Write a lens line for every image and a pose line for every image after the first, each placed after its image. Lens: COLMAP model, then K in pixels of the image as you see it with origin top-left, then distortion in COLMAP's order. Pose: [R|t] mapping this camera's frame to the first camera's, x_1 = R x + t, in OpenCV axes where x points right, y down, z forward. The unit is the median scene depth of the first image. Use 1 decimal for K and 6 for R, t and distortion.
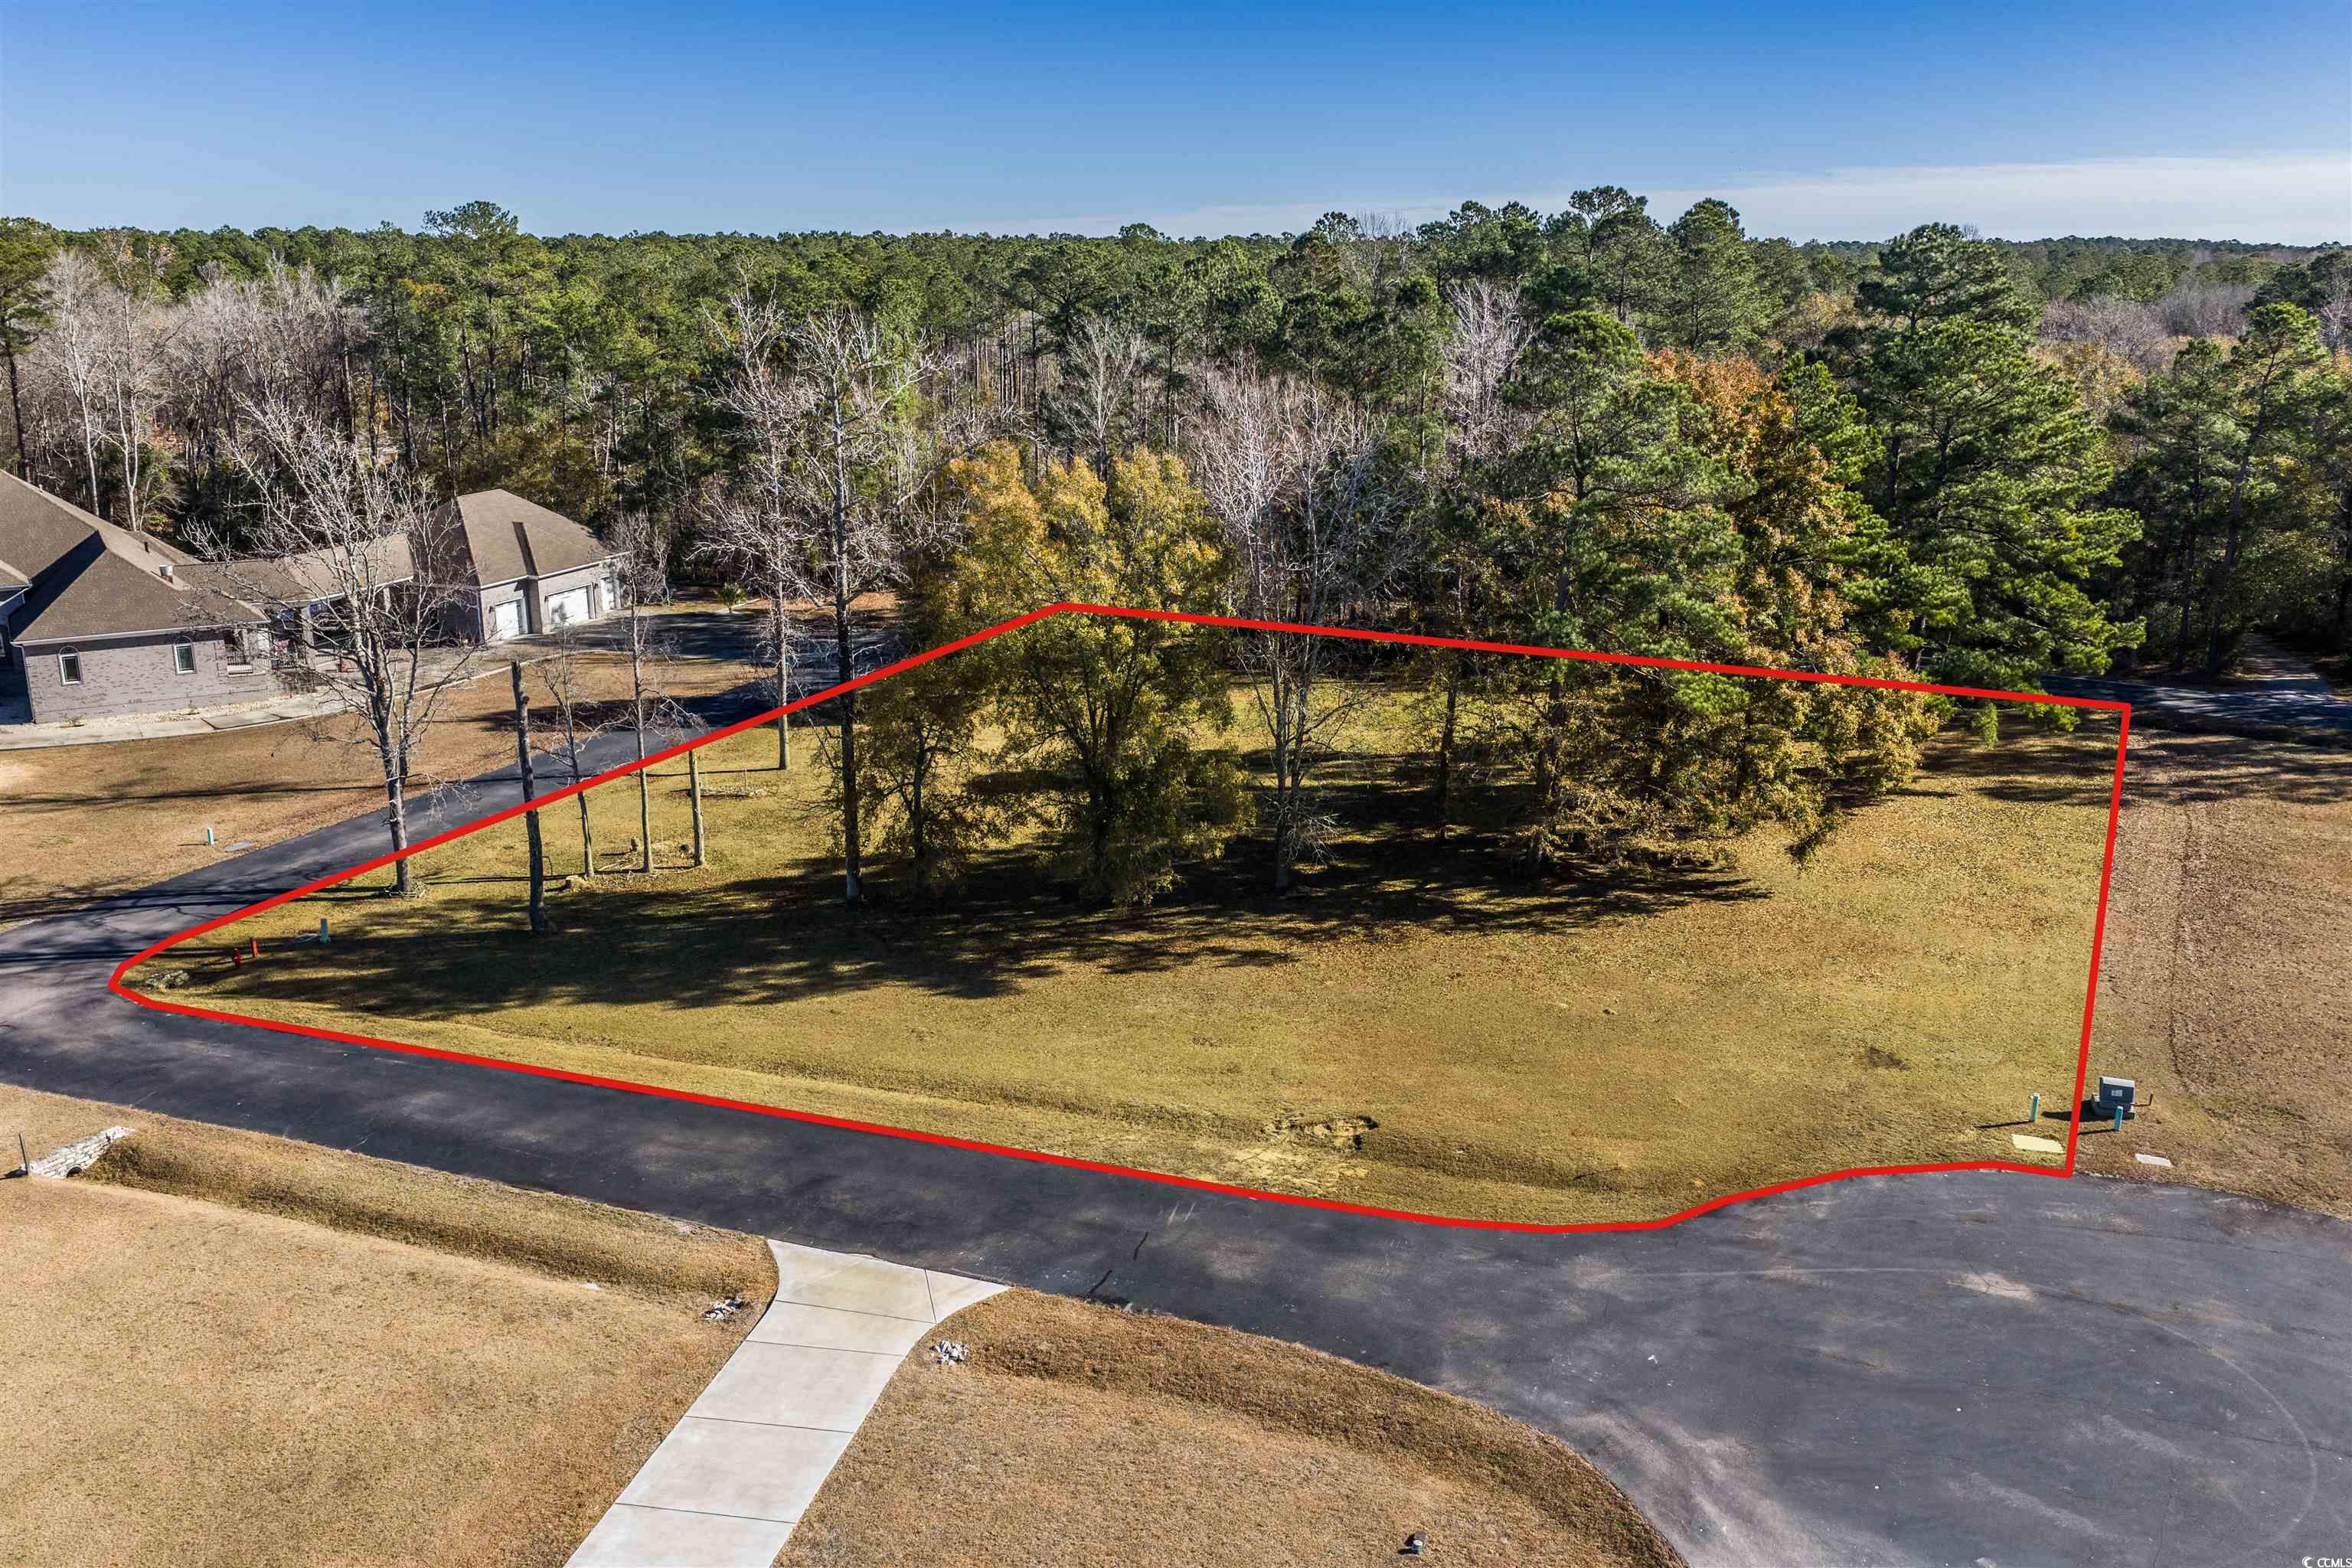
lens RADIAL K [[1896.2, 0, 1183.5], [0, 1896.2, 783.3], [0, 0, 1]] dist [0.014026, -0.015760]
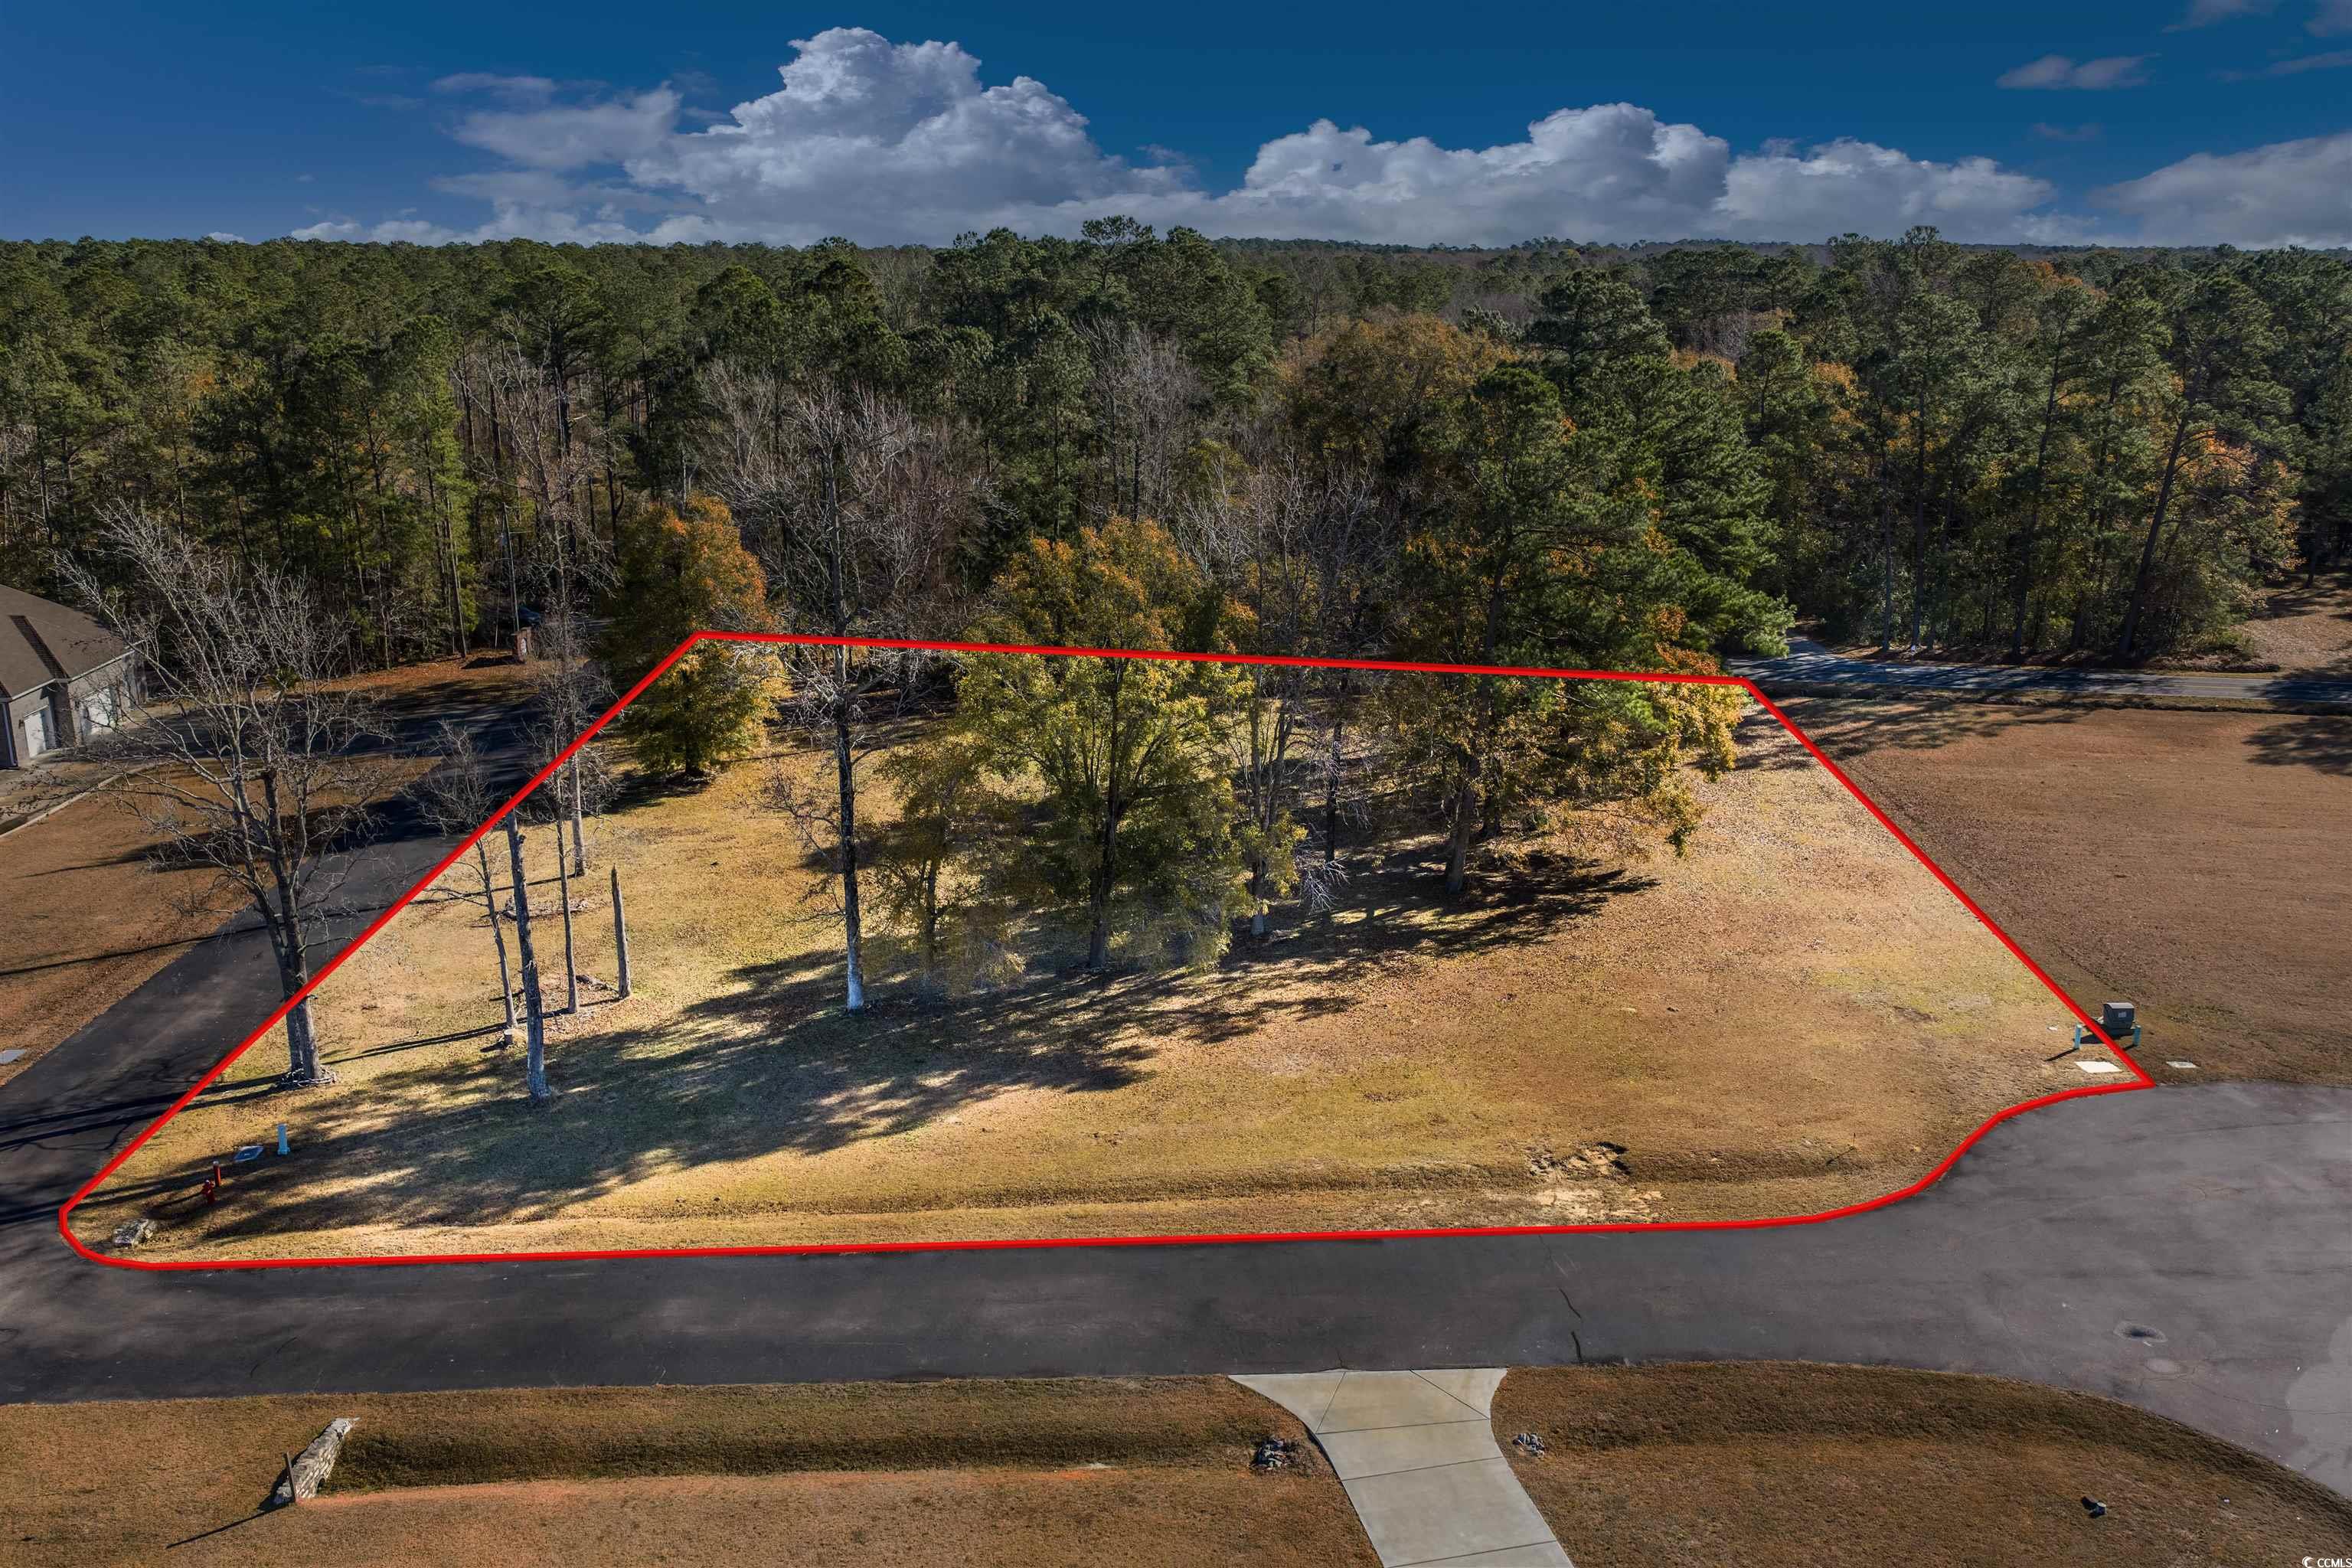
lens RADIAL K [[1896.2, 0, 1173.4], [0, 1896.2, 782.9], [0, 0, 1]] dist [0.014026, -0.015760]
pose [[0.921907, -0.104032, 0.373183, -0.405246], [0.103993, 0.994371, 0.020297, -0.057513], [-0.373194, 0.020096, 0.927536, 0.078996]]
